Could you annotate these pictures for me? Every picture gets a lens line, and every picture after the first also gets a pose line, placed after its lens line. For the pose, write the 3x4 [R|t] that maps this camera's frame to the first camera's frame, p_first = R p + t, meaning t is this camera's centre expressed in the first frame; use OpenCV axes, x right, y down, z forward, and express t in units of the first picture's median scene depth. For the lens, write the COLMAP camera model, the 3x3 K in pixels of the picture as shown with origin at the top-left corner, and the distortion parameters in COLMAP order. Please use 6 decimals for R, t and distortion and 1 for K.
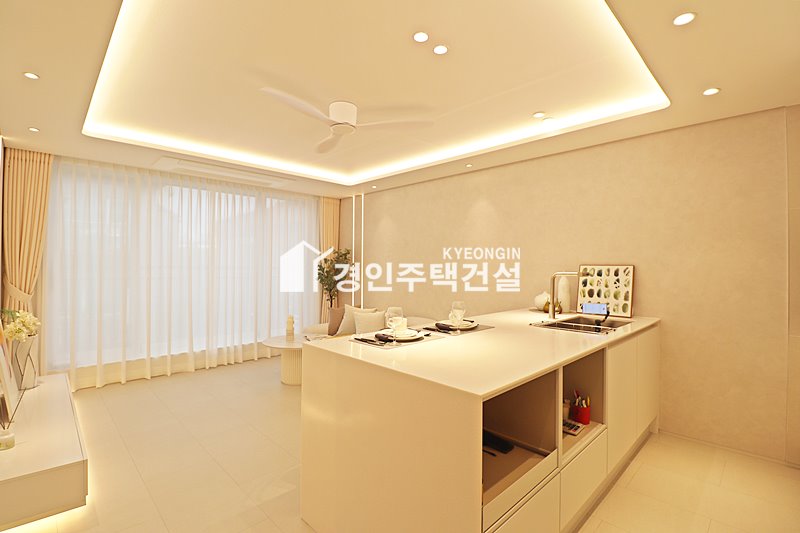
lens RADIAL K [[373.2, 0, 404.7], [0, 373.2, 261.9], [0, 0, 1]] dist [0.001124, -0.014786]
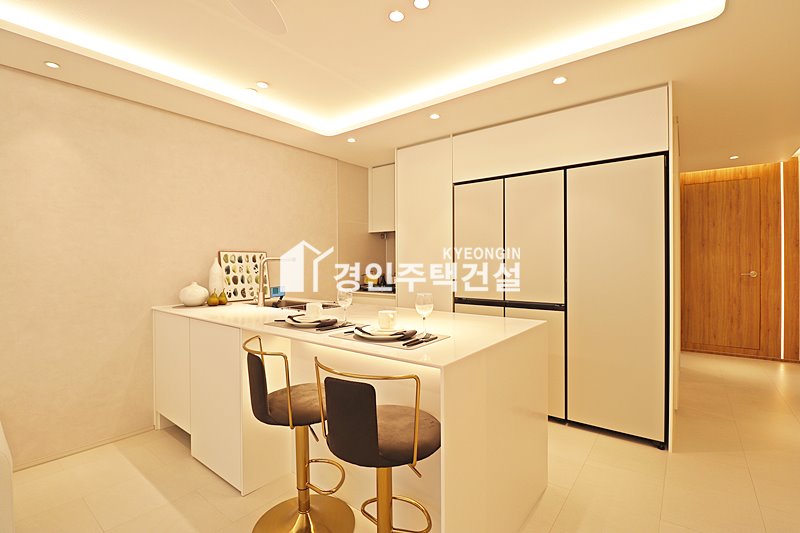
lens RADIAL K [[368.7, 0, 404.9], [0, 368.7, 263.0], [0, 0, 1]] dist [0.001961, -0.015199]
pose [[-0.134853, -0.010377, 0.990811, -0.521102], [-0.009108, 0.999916, 0.009232, 0.026031], [-0.990824, -0.007780, -0.134937, 0.691904]]
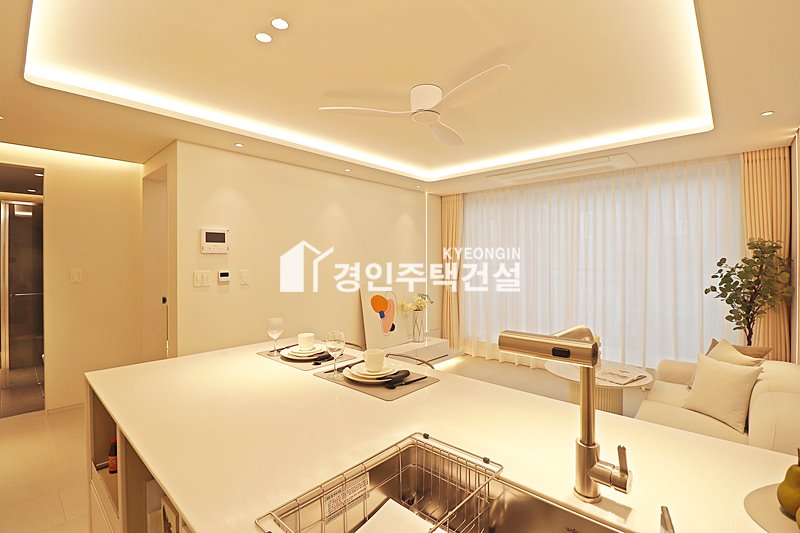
lens RADIAL K [[367.0, 0, 403.2], [0, 367.0, 261.2], [0, 0, 1]] dist [0.004267, -0.012946]
pose [[0.051782, -0.006771, -0.998635, 0.589357], [0.015022, 0.999869, -0.006001, -0.013802], [0.998545, -0.014691, 0.051877, 0.772311]]
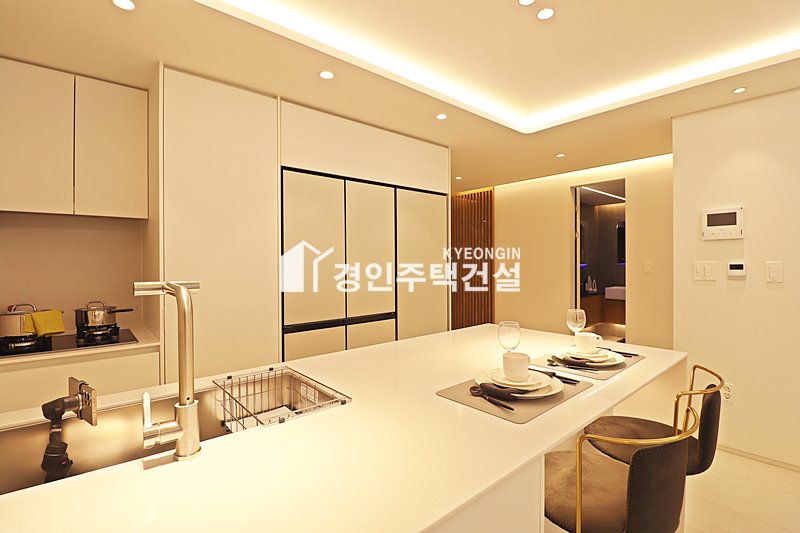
lens RADIAL K [[373.2, 0, 404.7], [0, 373.2, 261.9], [0, 0, 1]] dist [0.001124, -0.014786]
pose [[-0.997909, -0.002360, 0.064598, 0.196115], [-0.003083, 0.999934, -0.011102, 0.009772], [-0.064568, -0.011278, -0.997850, 1.146634]]
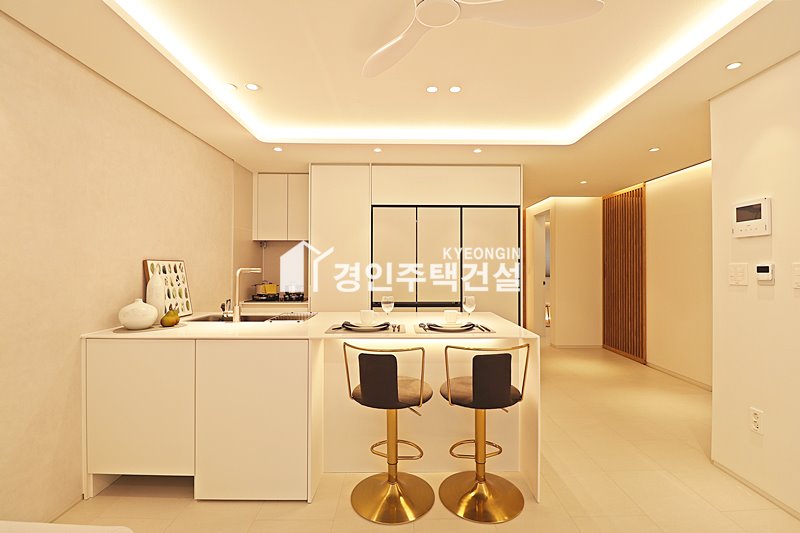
lens RADIAL K [[368.7, 0, 404.9], [0, 368.7, 263.0], [0, 0, 1]] dist [0.001961, -0.015199]
pose [[-0.720268, -0.001260, 0.693695, -0.434681], [-0.016403, 0.999750, -0.015216, 0.018505], [-0.693502, -0.022338, -0.720108, 1.217025]]
